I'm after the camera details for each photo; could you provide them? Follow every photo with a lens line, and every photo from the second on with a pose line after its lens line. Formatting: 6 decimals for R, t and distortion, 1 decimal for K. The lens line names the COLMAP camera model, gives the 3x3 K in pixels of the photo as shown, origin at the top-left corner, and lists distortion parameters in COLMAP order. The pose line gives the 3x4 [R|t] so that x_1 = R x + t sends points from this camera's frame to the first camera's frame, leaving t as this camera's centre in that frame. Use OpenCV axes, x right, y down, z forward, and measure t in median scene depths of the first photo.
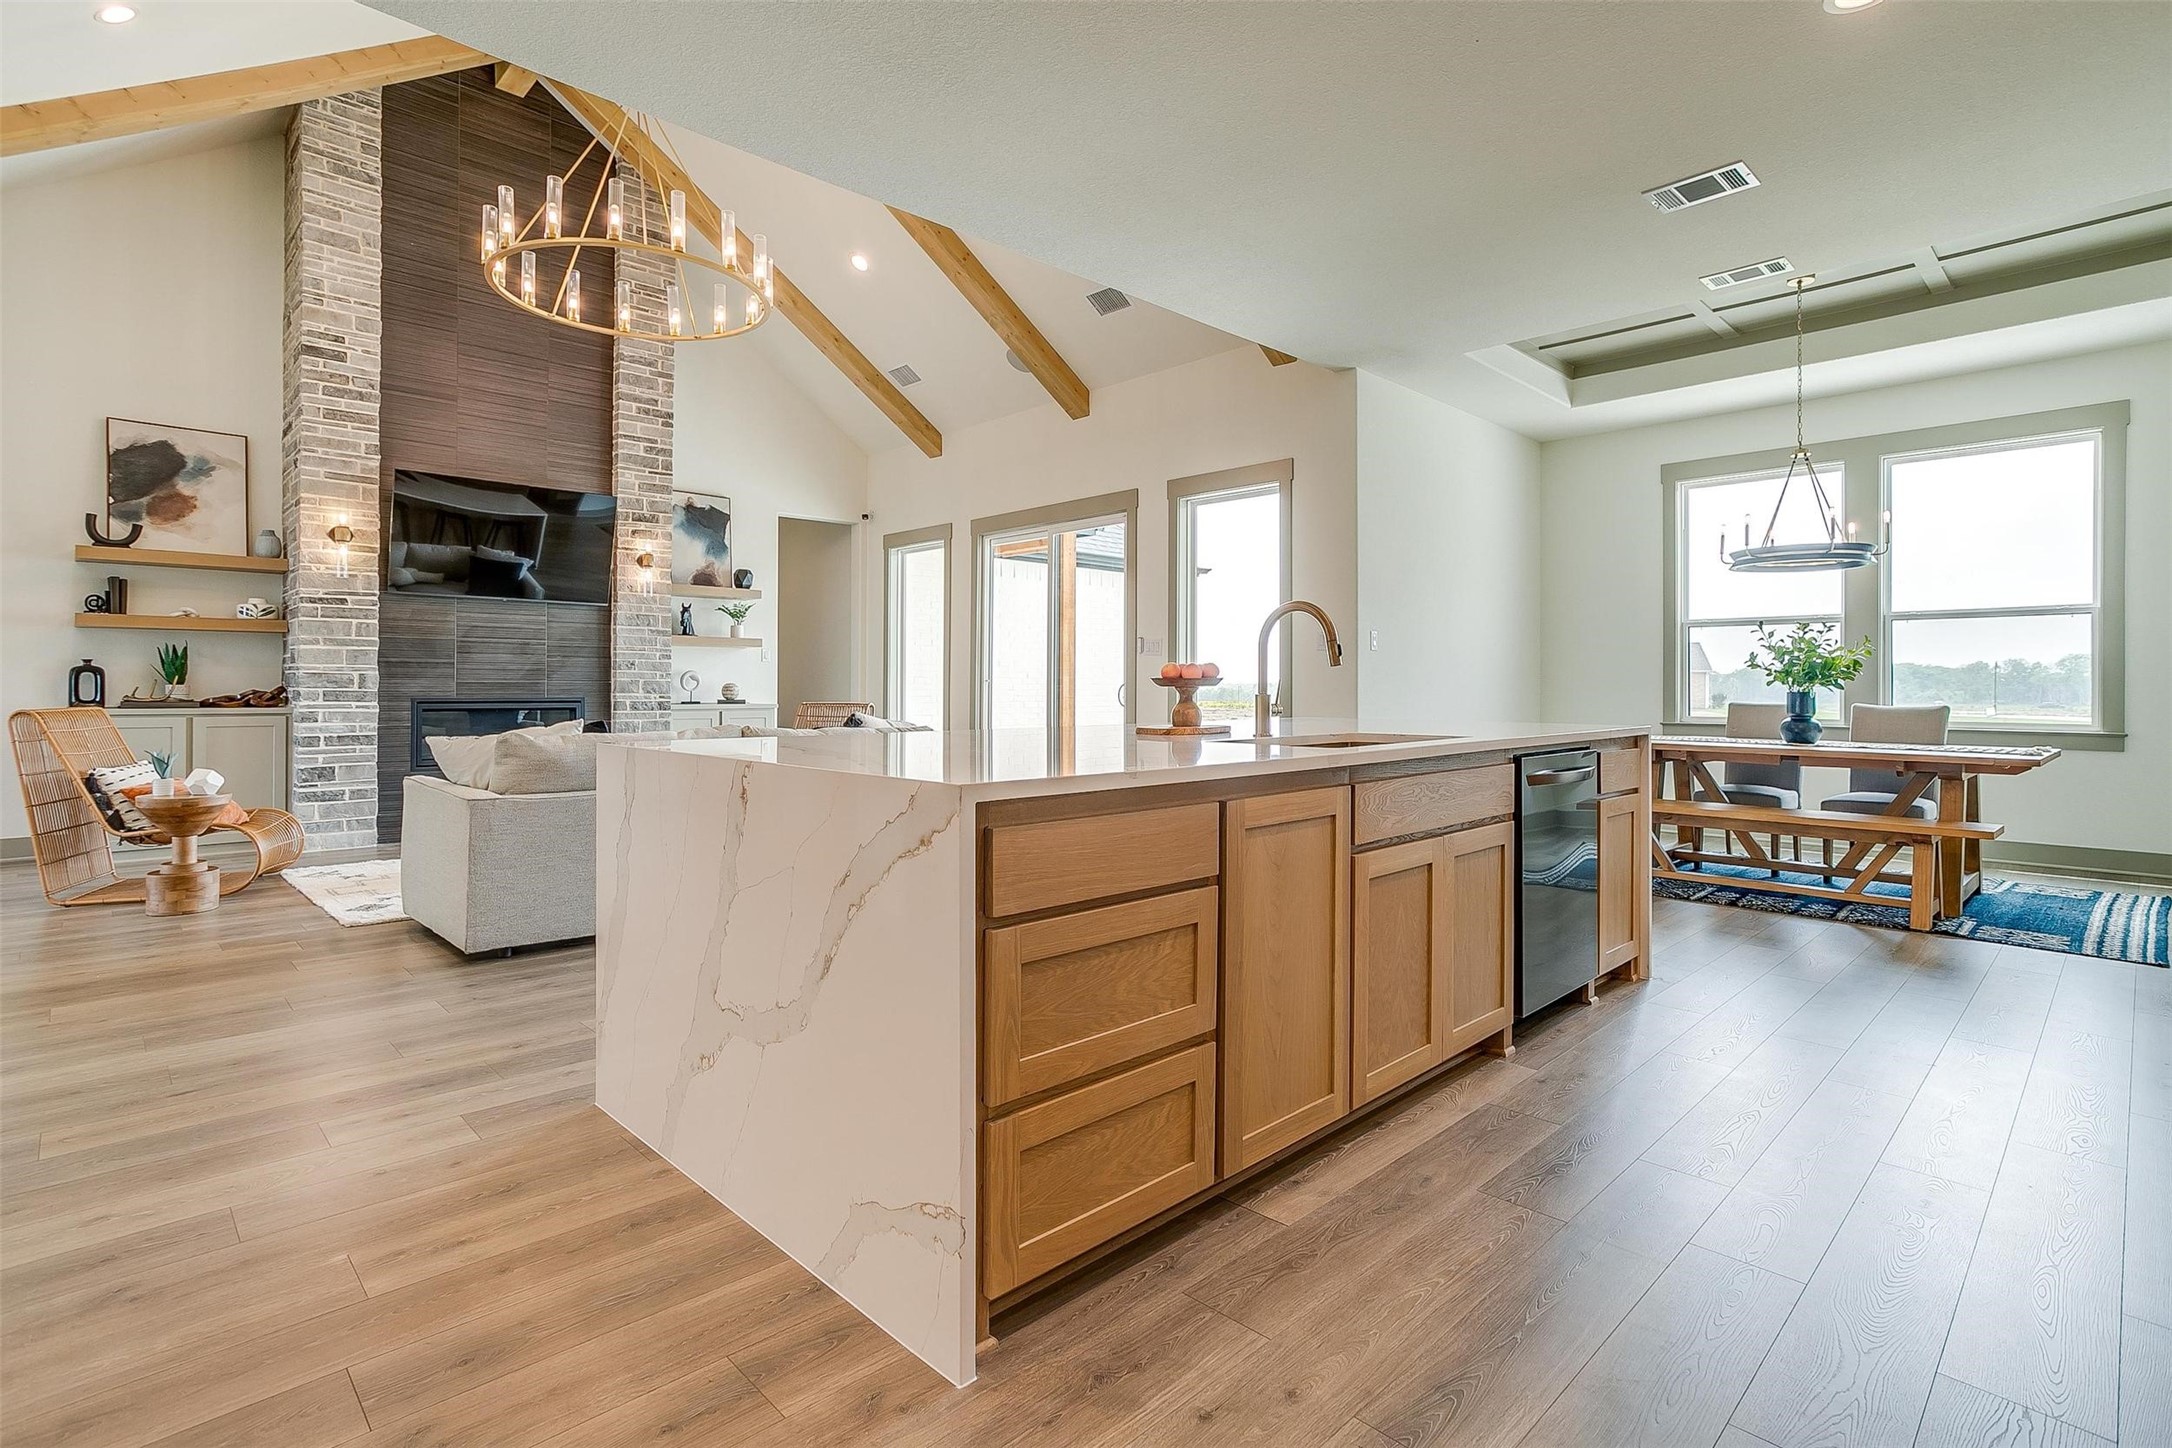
lens RADIAL K [[1017.7, 0, 1050.1], [0, 1017.7, 686.2], [0, 0, 1]] dist [0.011902, 0.000200]
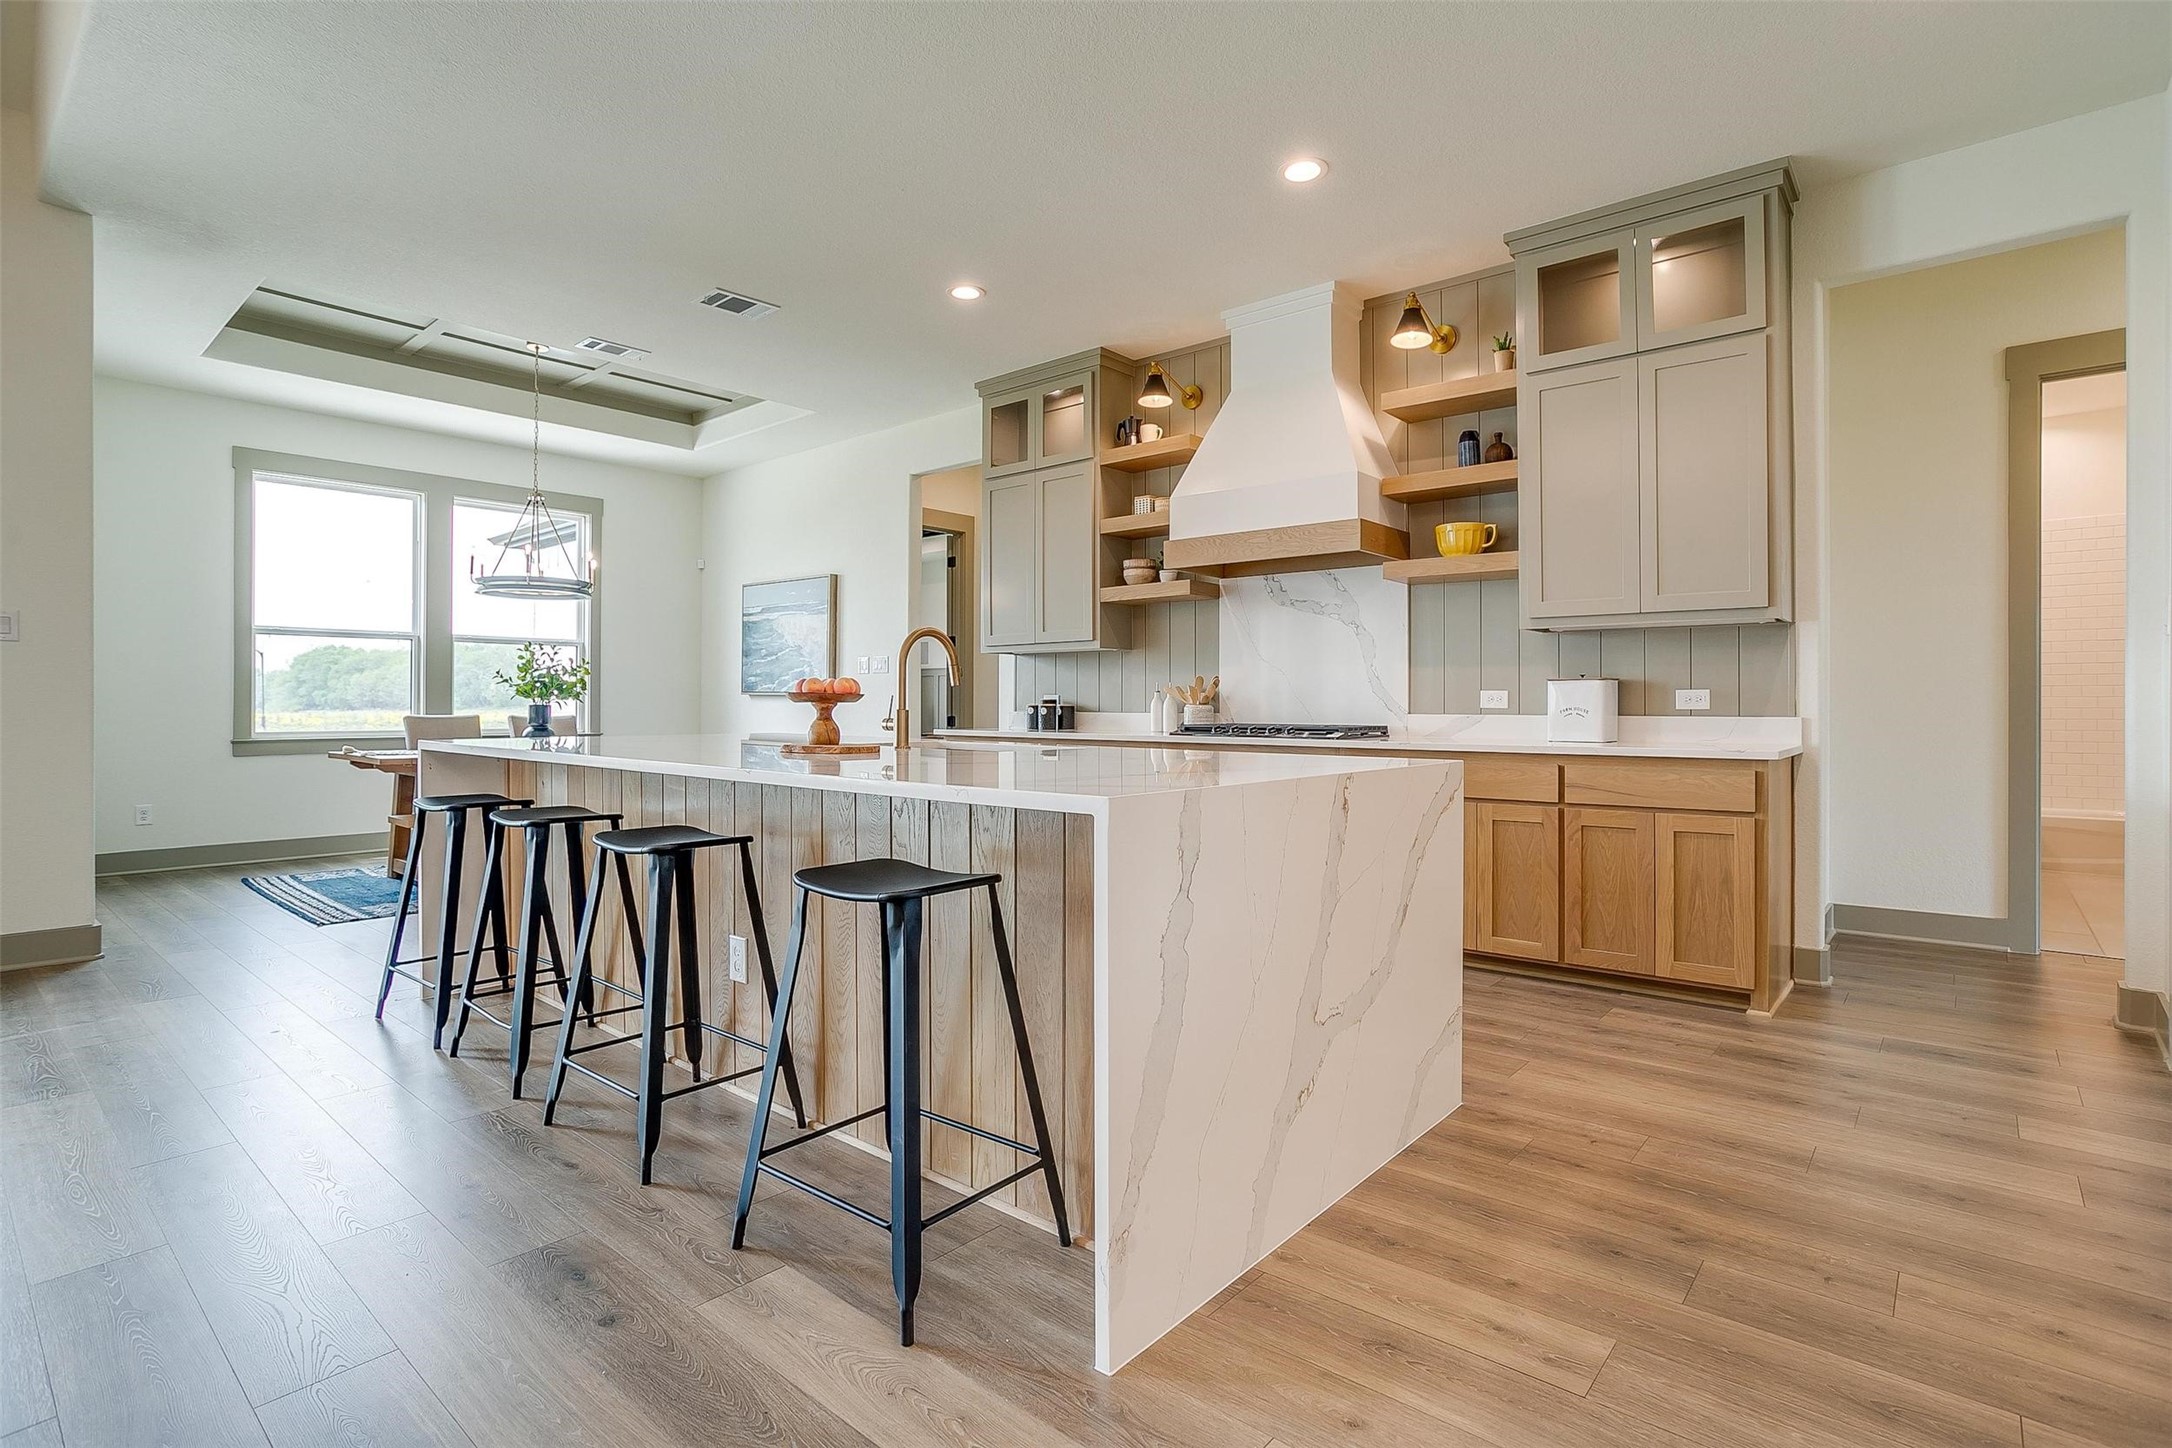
lens RADIAL K [[1057.3, 0, 1090.9], [0, 1057.3, 700.4], [0, 0, 1]] dist [0.000797, -0.000079]
pose [[-0.102646, -0.001849, 0.994716, -0.871415], [-0.001551, 0.999997, 0.001699, -0.003826], [-0.994717, -0.001368, -0.102649, 0.868059]]
